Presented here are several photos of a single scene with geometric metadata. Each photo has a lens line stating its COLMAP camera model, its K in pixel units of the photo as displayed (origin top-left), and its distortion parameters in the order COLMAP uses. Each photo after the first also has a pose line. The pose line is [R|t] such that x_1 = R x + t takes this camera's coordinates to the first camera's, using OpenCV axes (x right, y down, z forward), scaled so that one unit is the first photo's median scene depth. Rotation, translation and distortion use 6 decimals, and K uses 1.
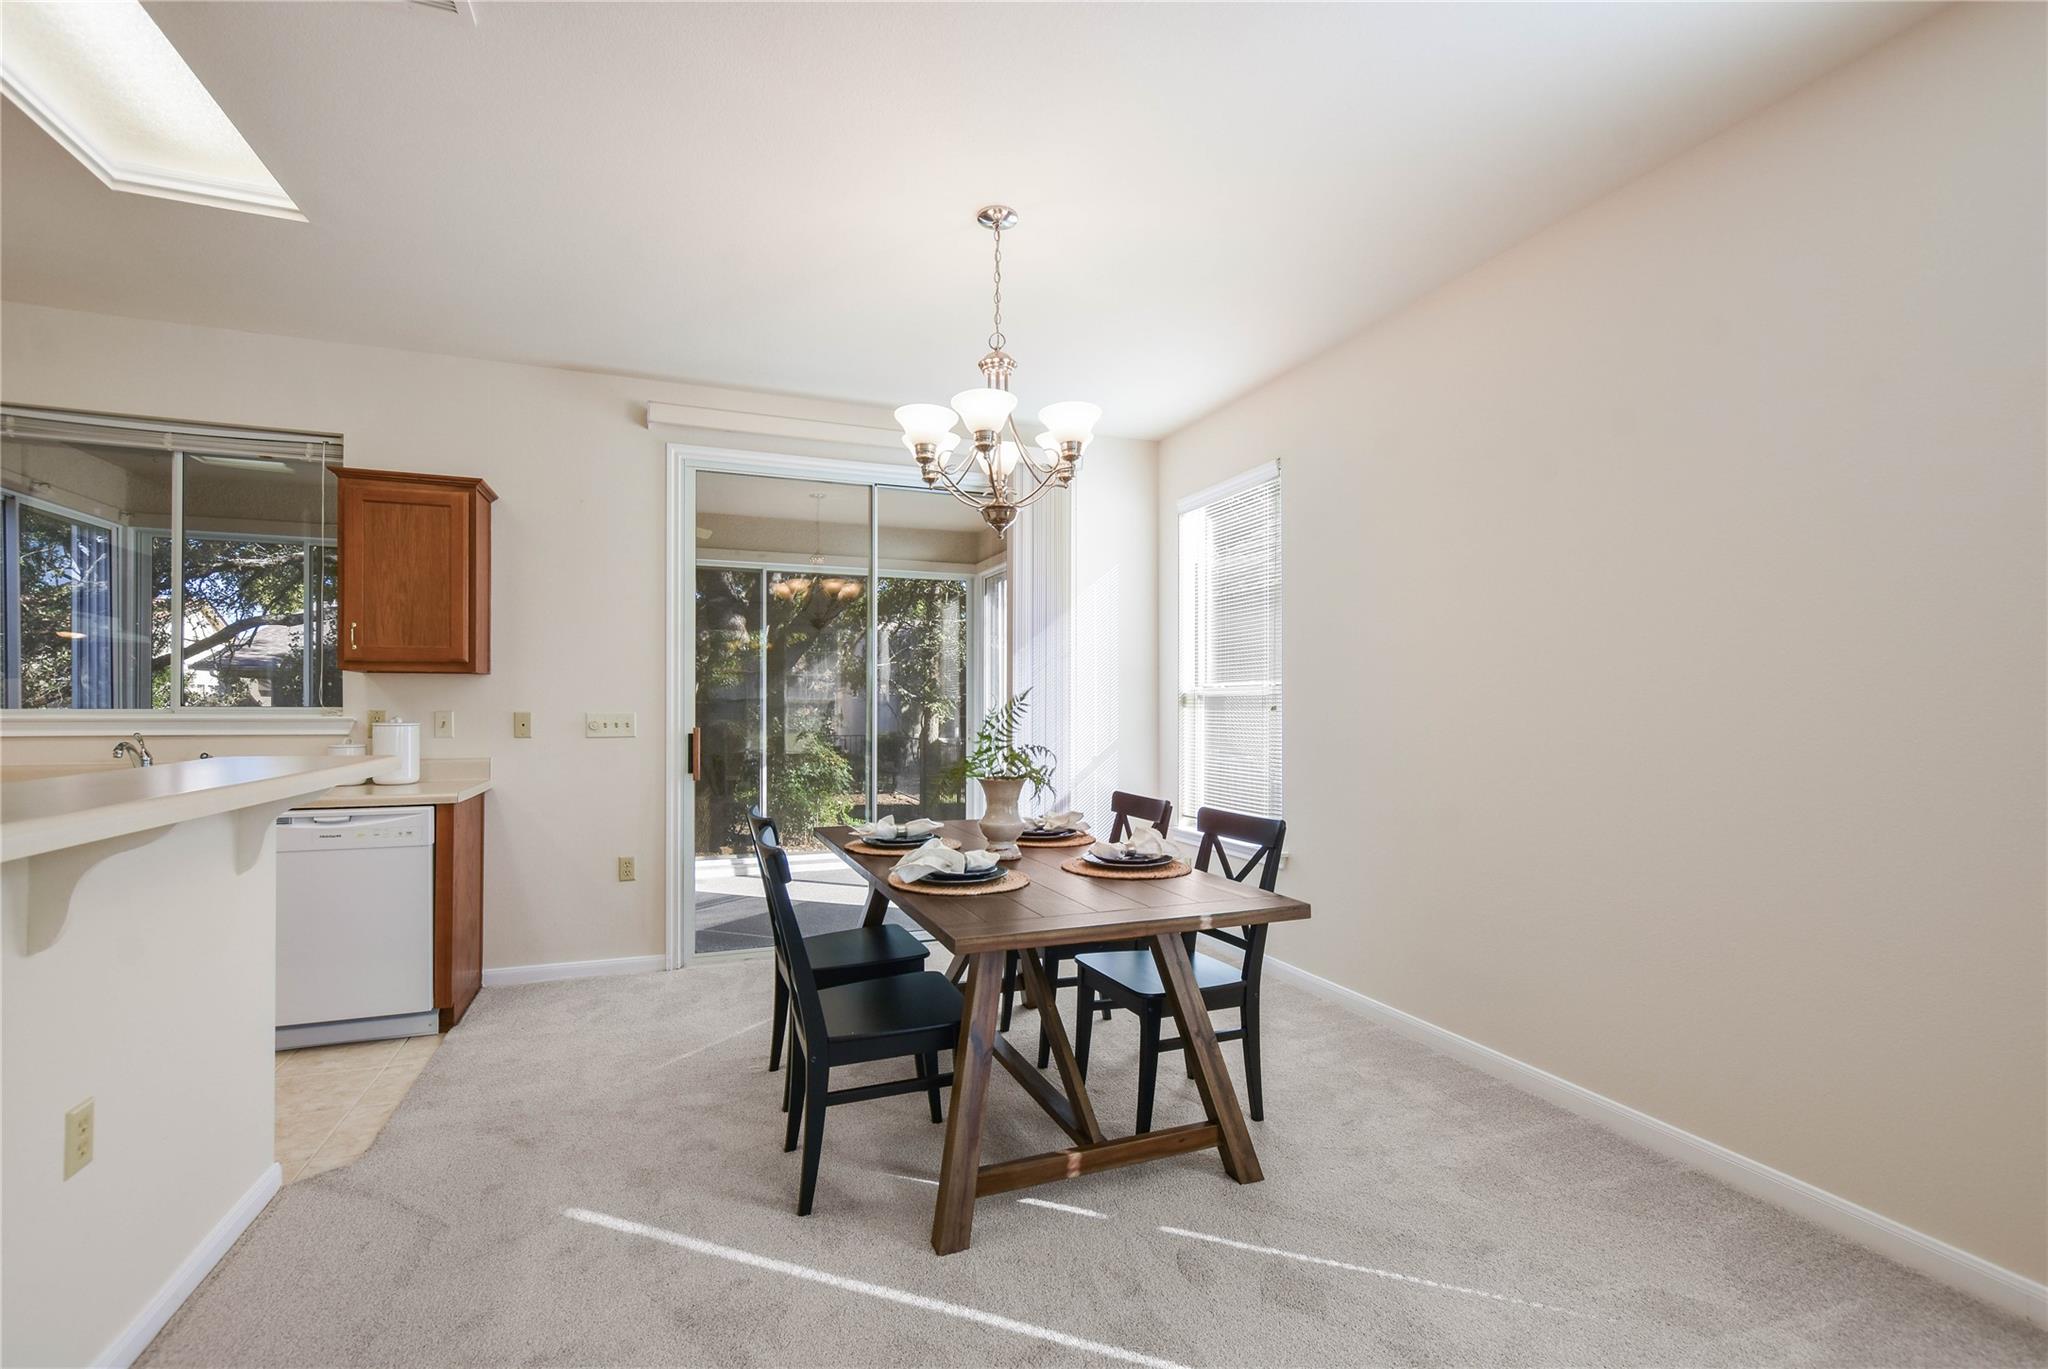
lens RADIAL K [[884.1, 0, 1010.4], [0, 884.1, 696.0], [0, 0, 1]] dist [0.001930, 0.000287]
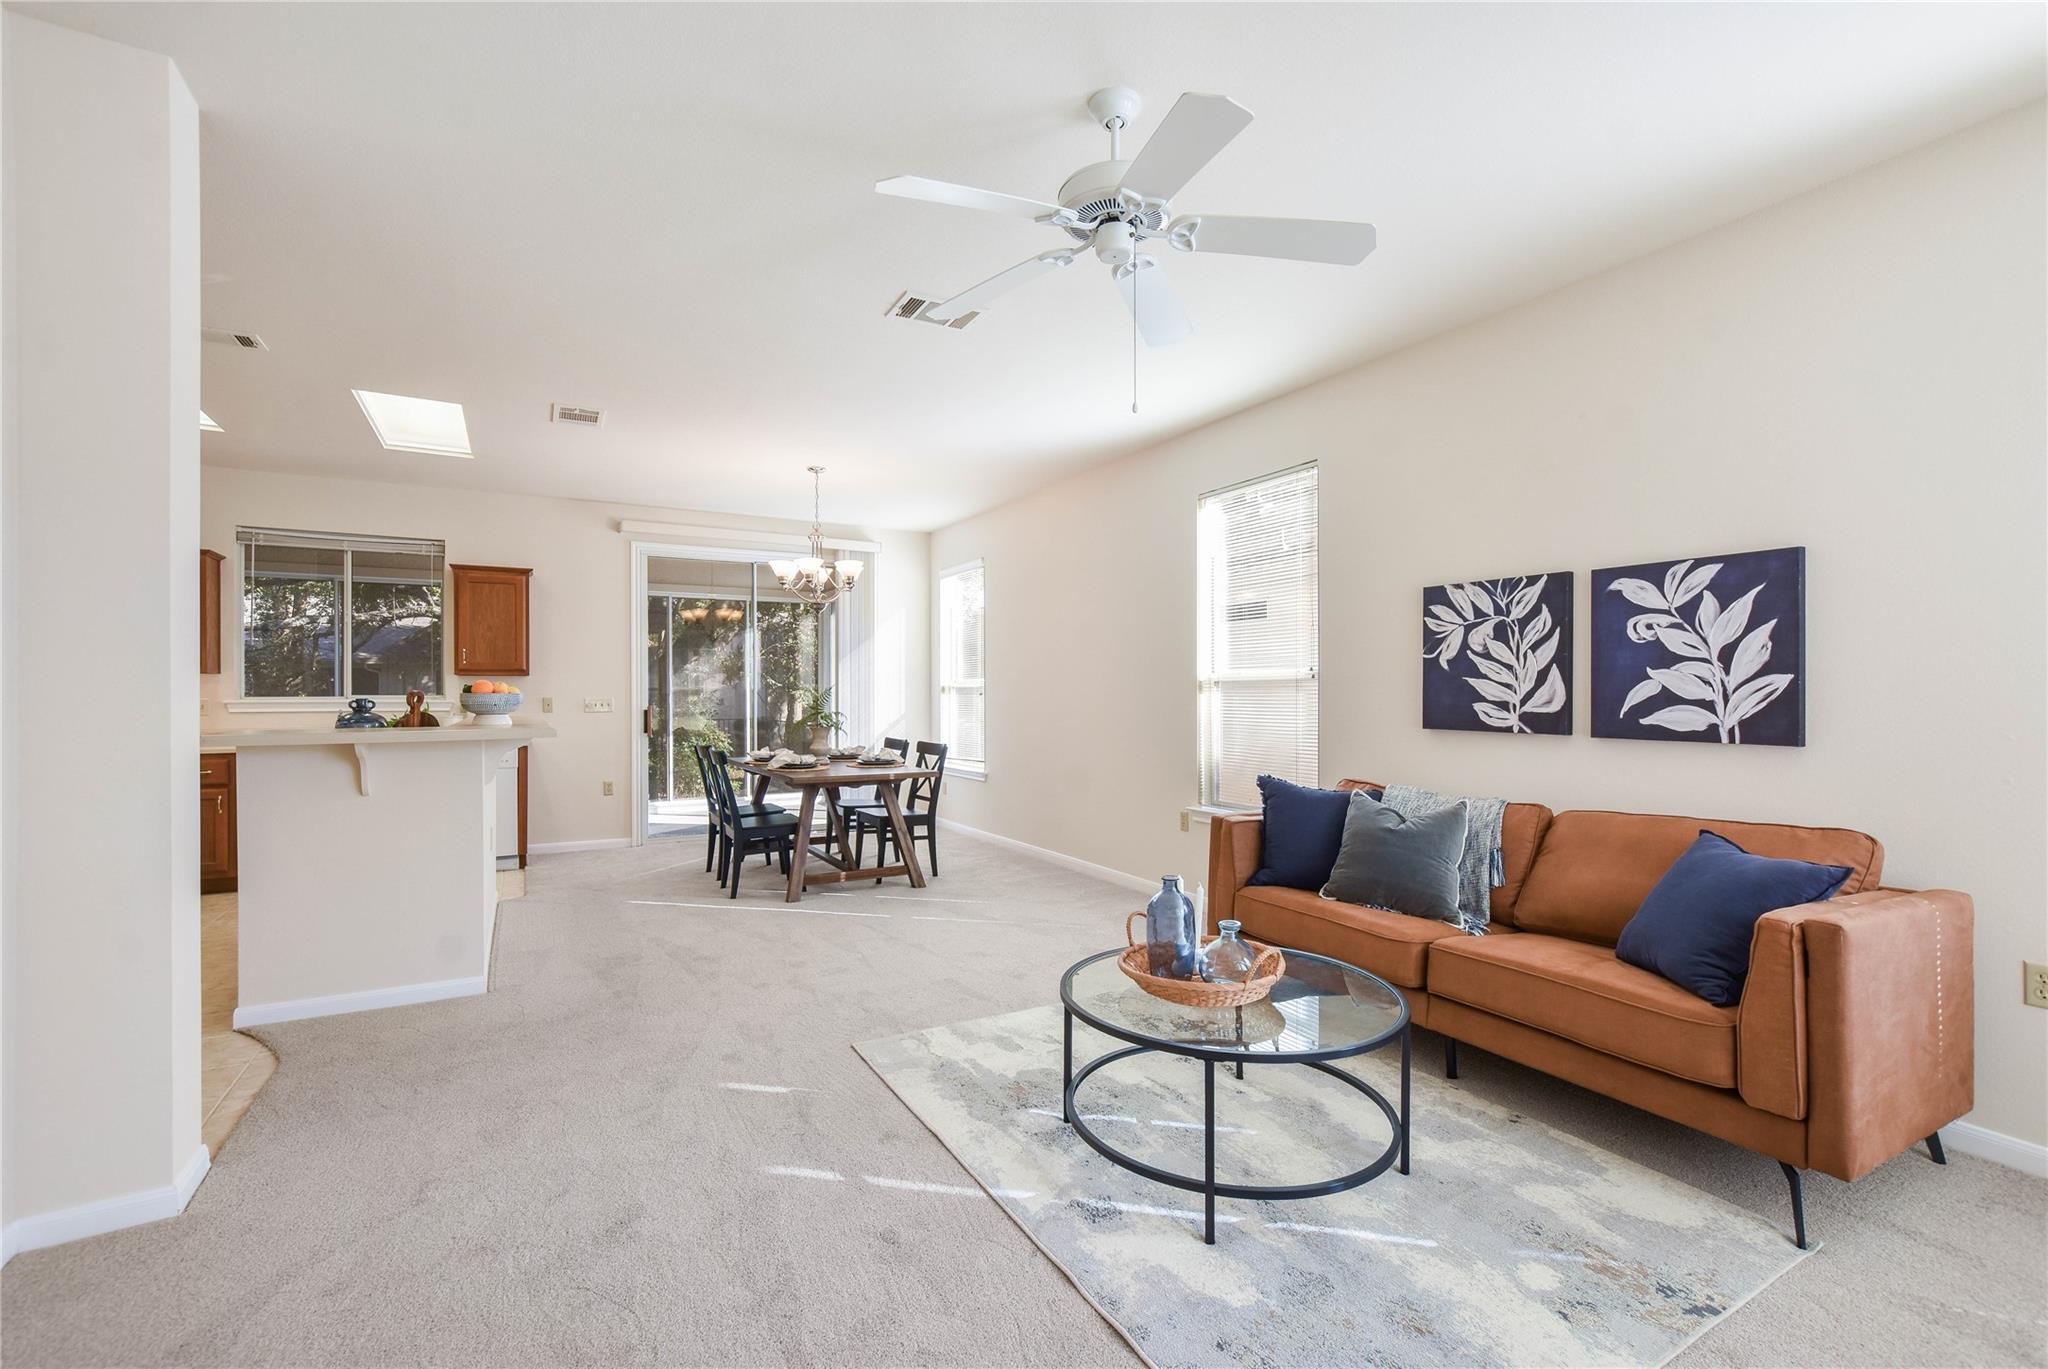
lens RADIAL K [[871.9, 0, 1015.9], [0, 871.9, 688.7], [0, 0, 1]] dist [-0.010174, 0.000173]
pose [[0.988196, -0.002275, 0.153181, 0.103140], [0.001225, 0.999975, 0.006953, -0.010663], [-0.153193, -0.006683, 0.988174, -0.888866]]
